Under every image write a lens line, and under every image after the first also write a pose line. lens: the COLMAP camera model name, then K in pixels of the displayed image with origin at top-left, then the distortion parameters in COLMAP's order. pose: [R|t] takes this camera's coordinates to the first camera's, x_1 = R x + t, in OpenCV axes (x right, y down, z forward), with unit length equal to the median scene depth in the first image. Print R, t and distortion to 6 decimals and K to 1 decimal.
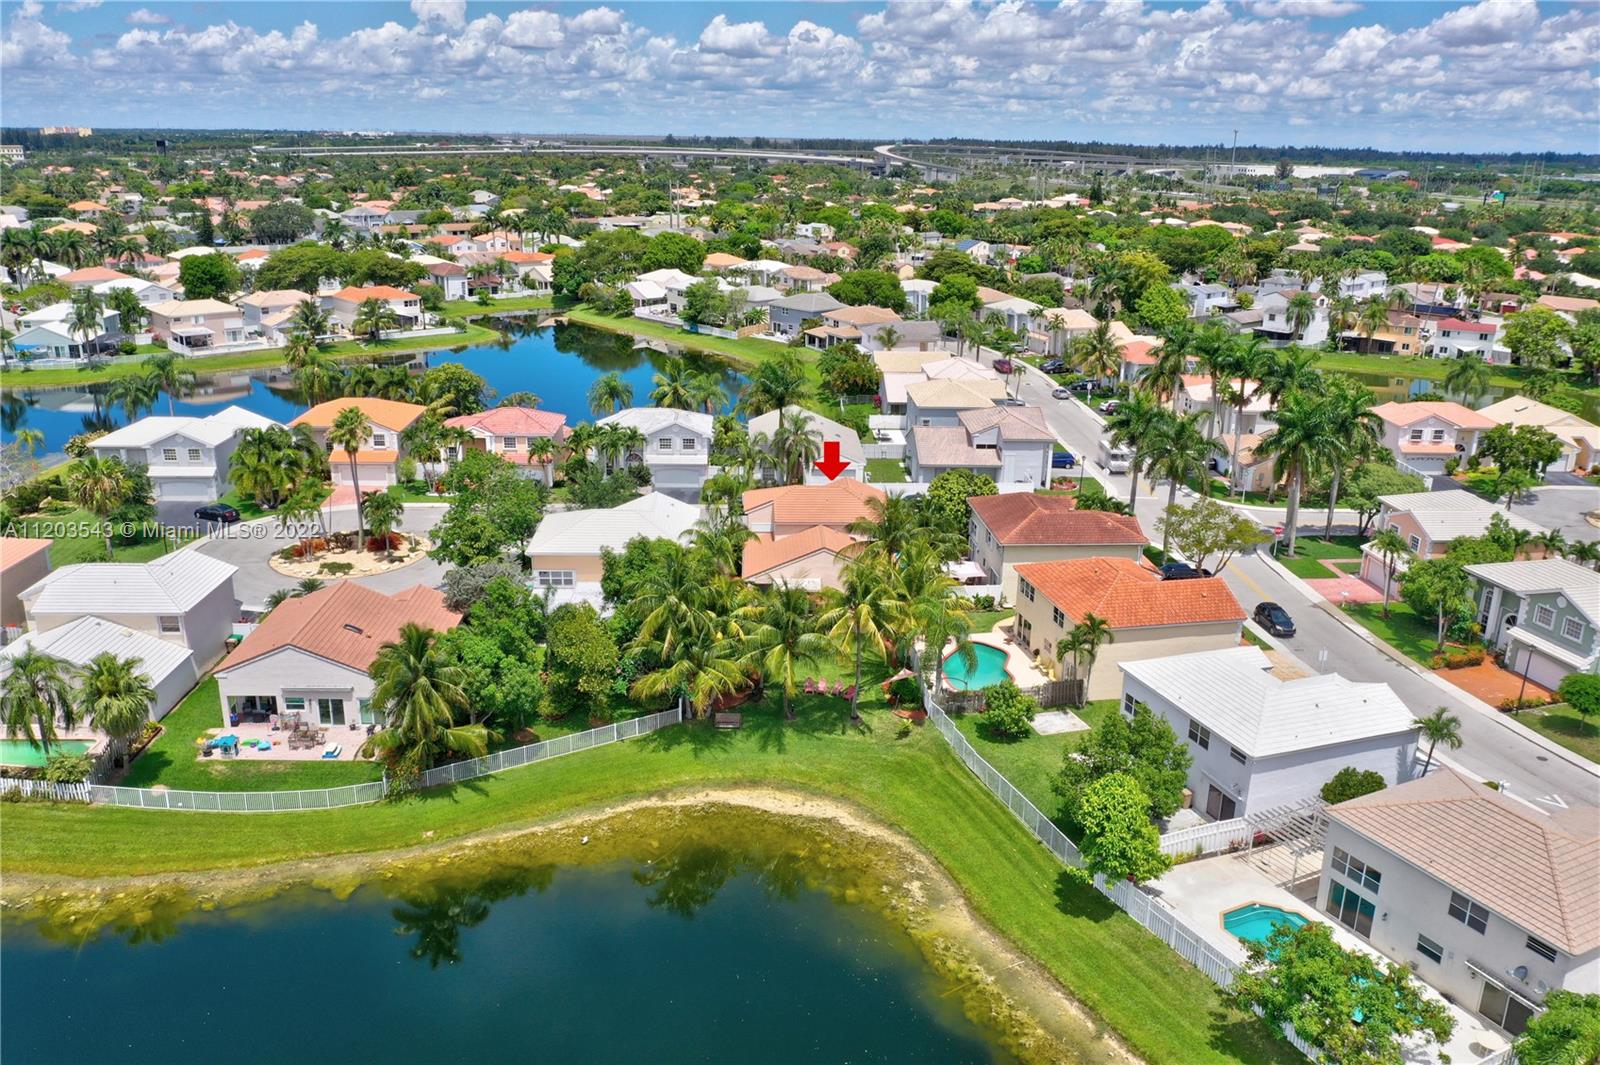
lens RADIAL K [[1275.9, 0, 800.0], [0, 1275.9, 532.5], [0, 0, 1]] dist [-0.003037, -0.007315]
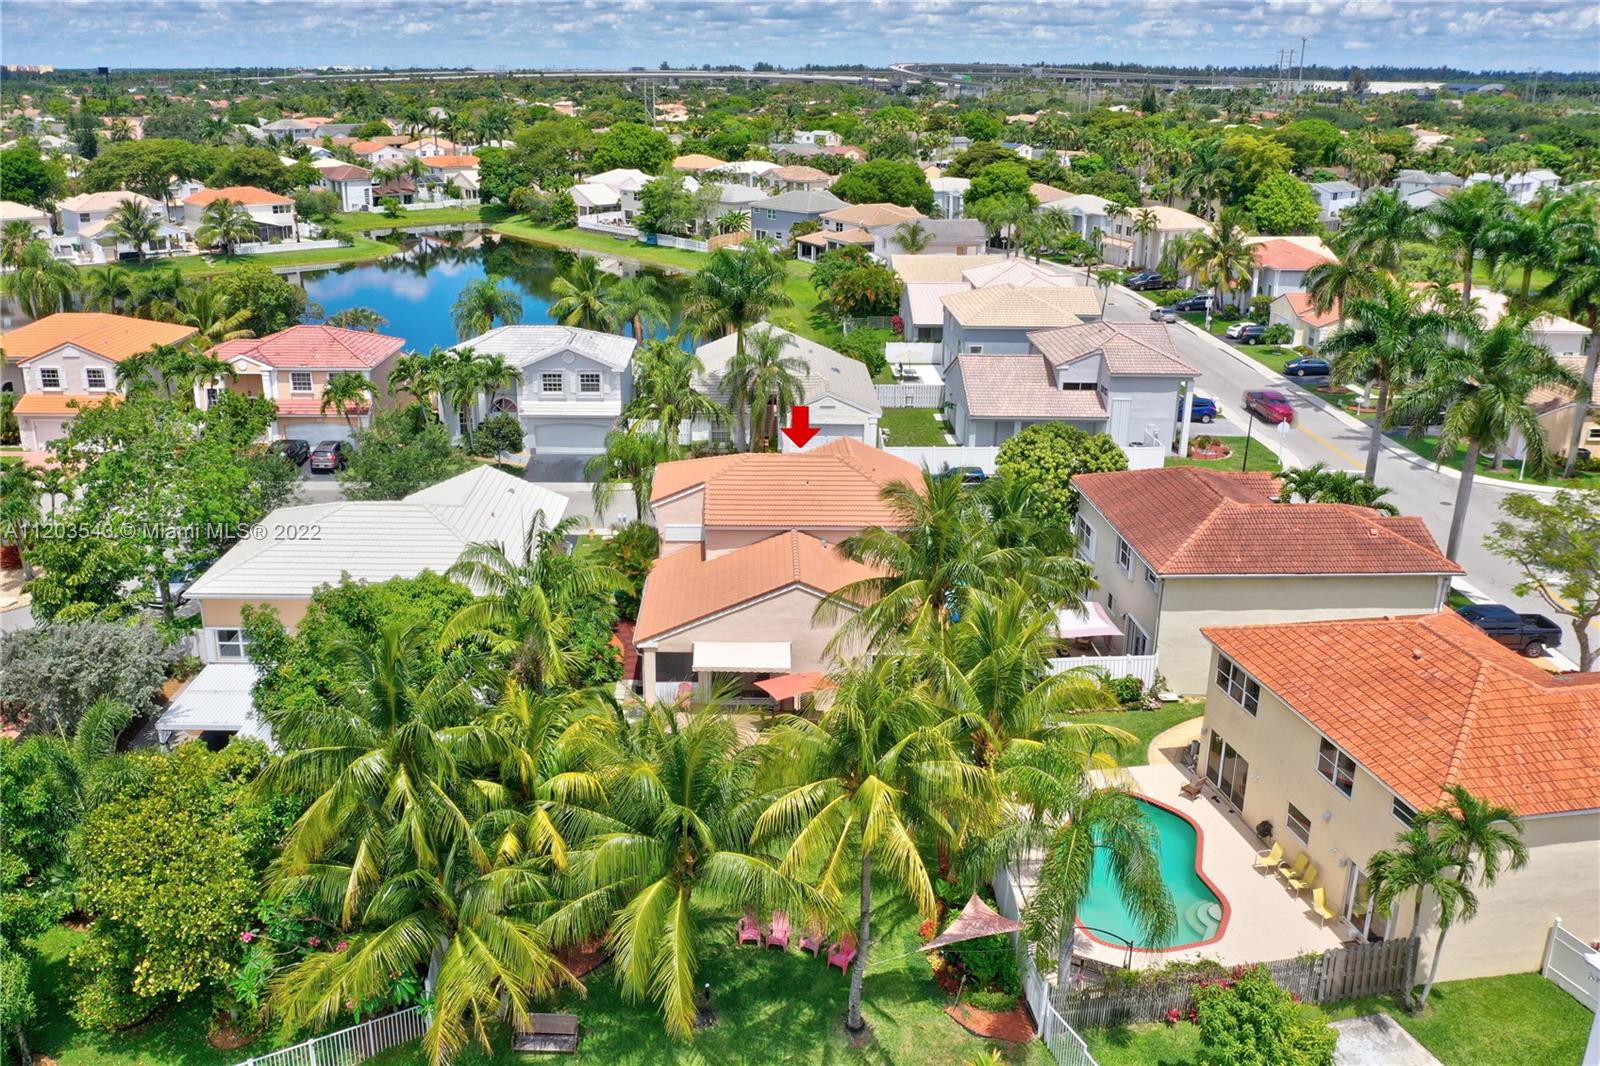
lens RADIAL K [[1364.4, 0, 744.1], [0, 1364.4, 493.7], [0, 0, 1]] dist [-0.008132, -0.005044]
pose [[0.998902, 0.001100, -0.046837, 0.010380], [-0.001135, 0.999999, -0.000732, -0.009675], [0.046836, 0.000784, 0.998902, 0.212621]]
